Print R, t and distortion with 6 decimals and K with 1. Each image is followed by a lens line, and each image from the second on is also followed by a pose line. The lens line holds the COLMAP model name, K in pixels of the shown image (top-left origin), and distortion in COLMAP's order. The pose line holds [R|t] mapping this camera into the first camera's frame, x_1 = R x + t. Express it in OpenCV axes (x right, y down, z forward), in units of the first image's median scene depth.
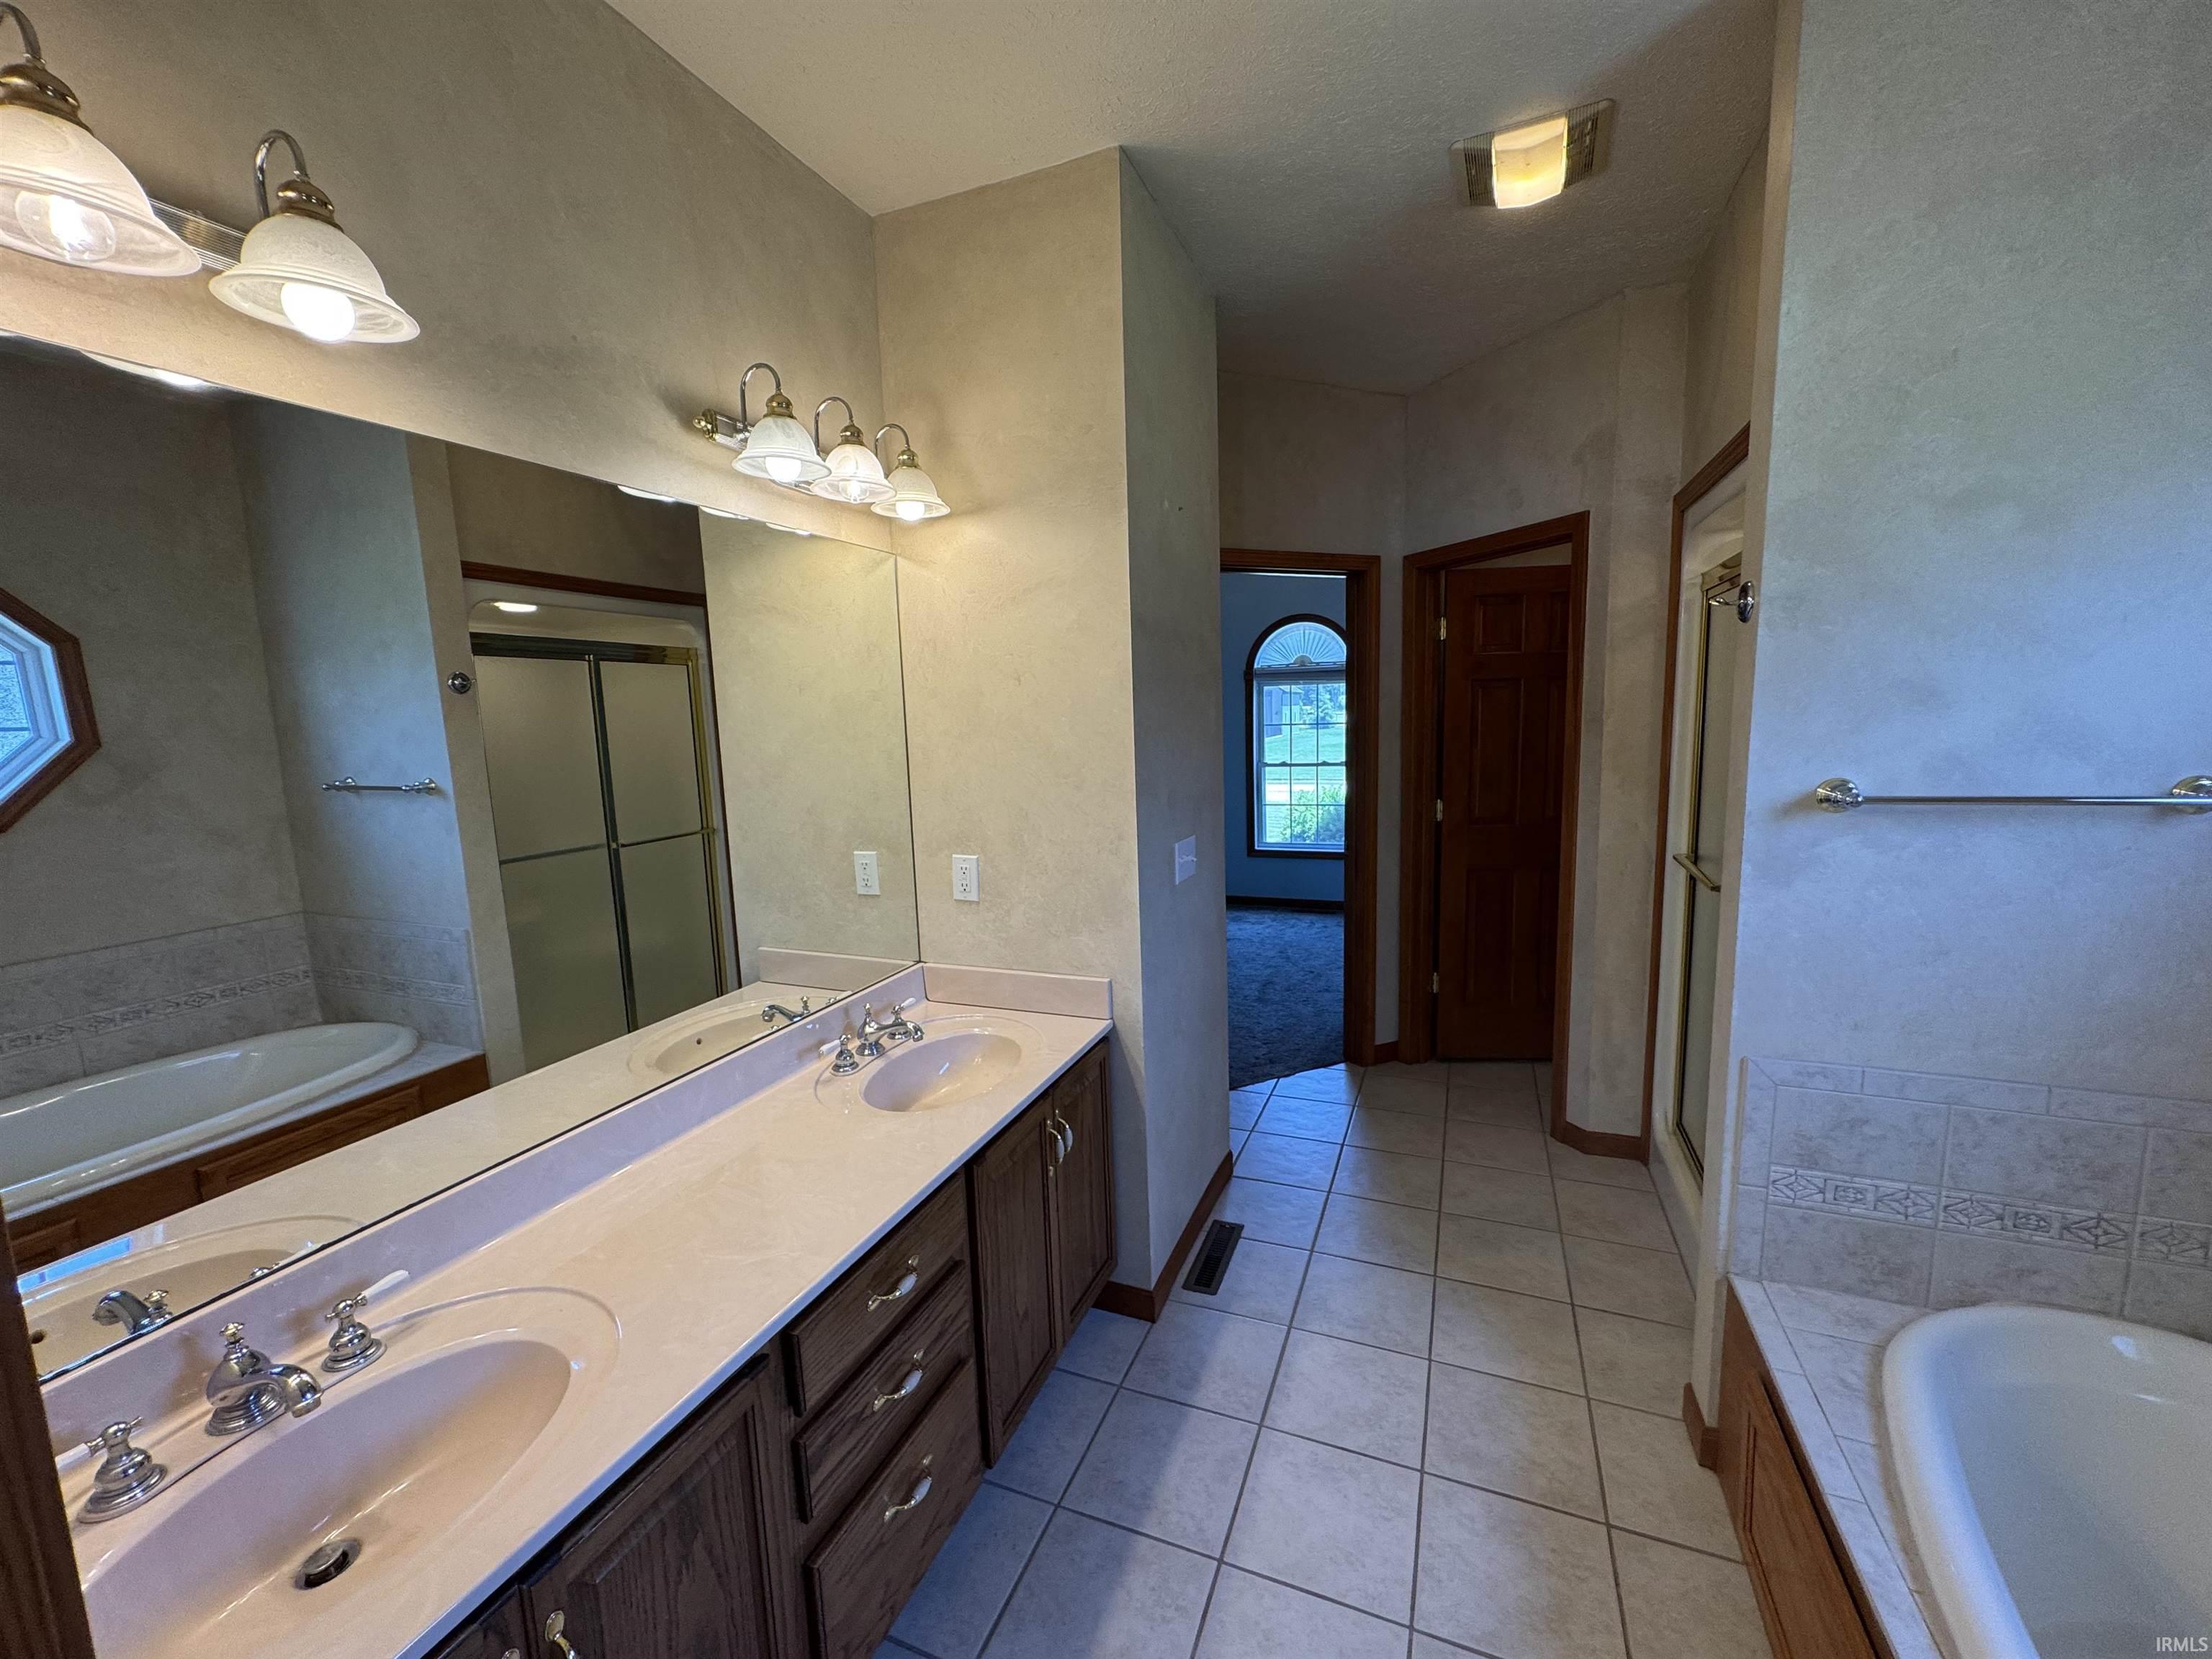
lens RADIAL K [[882.3, 0, 1106.0], [0, 882.3, 829.5], [0, 0, 1]] dist [-0.002154, -0.000042]
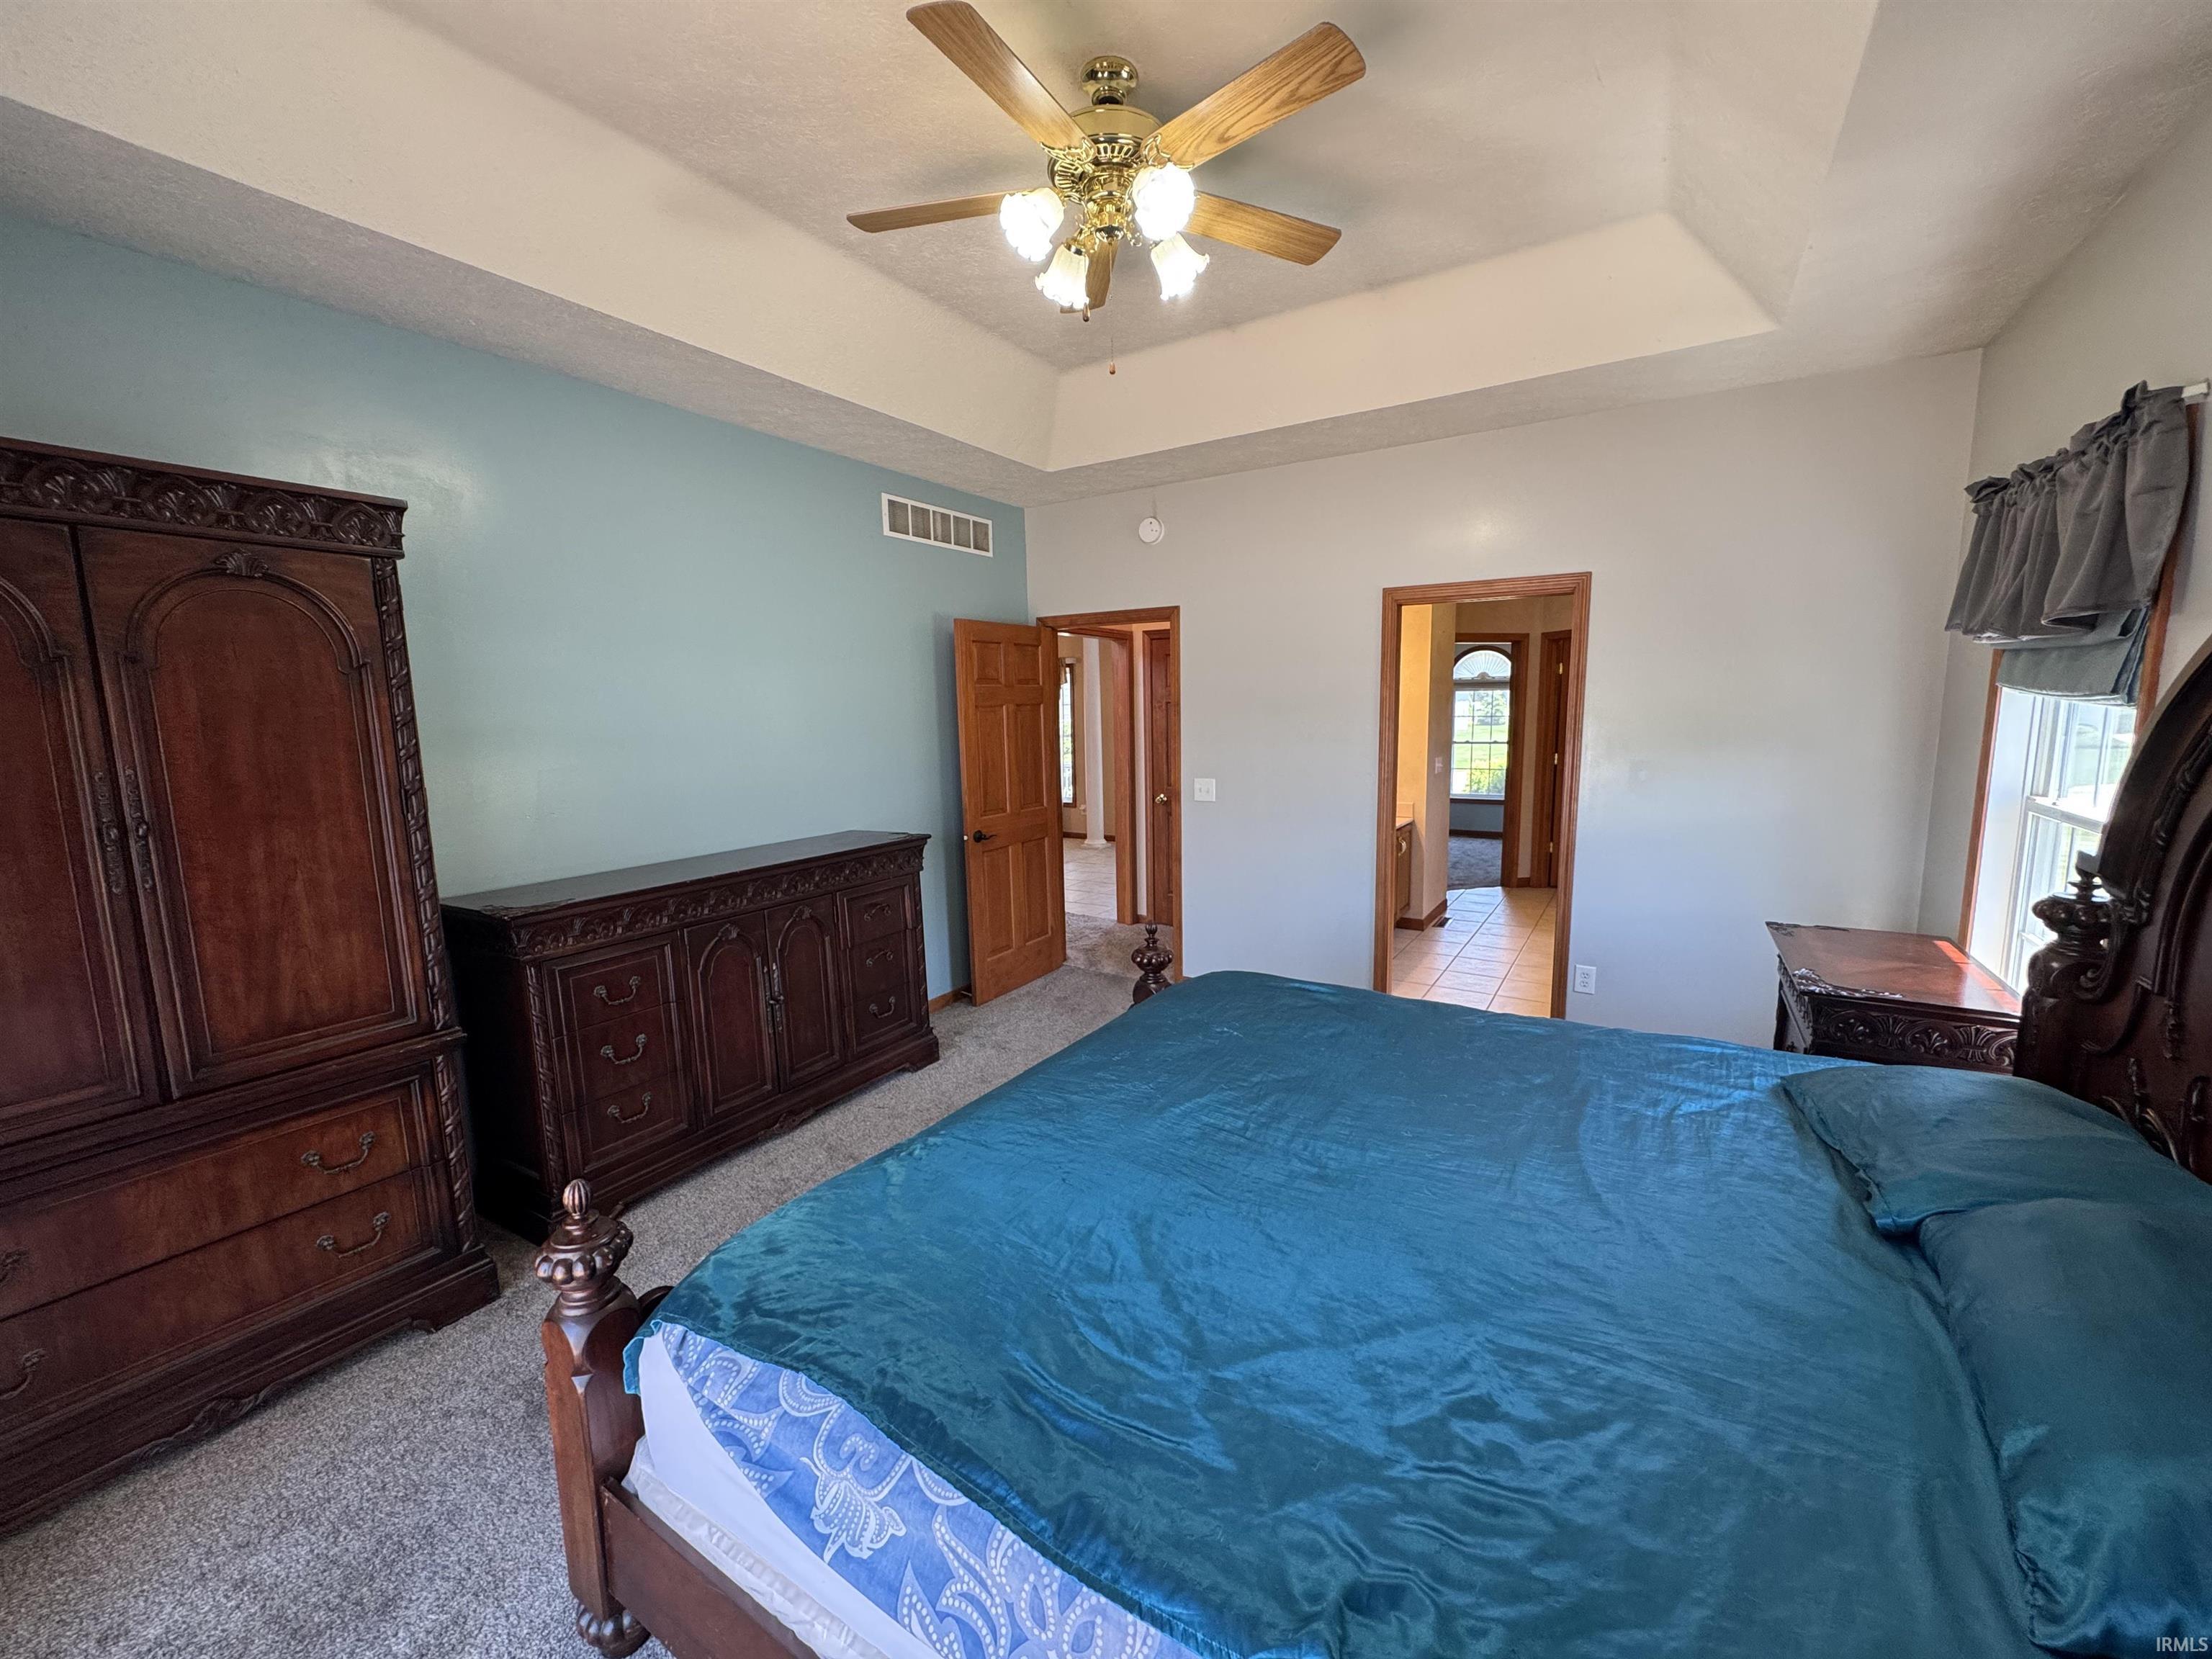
lens RADIAL K [[882.3, 0, 1106.0], [0, 882.3, 829.5], [0, 0, 1]] dist [-0.002154, -0.000042]
pose [[0.985919, 0.039105, -0.162589, -0.168764], [-0.038091, 0.999231, 0.009350, 0.090964], [0.162830, -0.003025, 0.986650, -0.647083]]
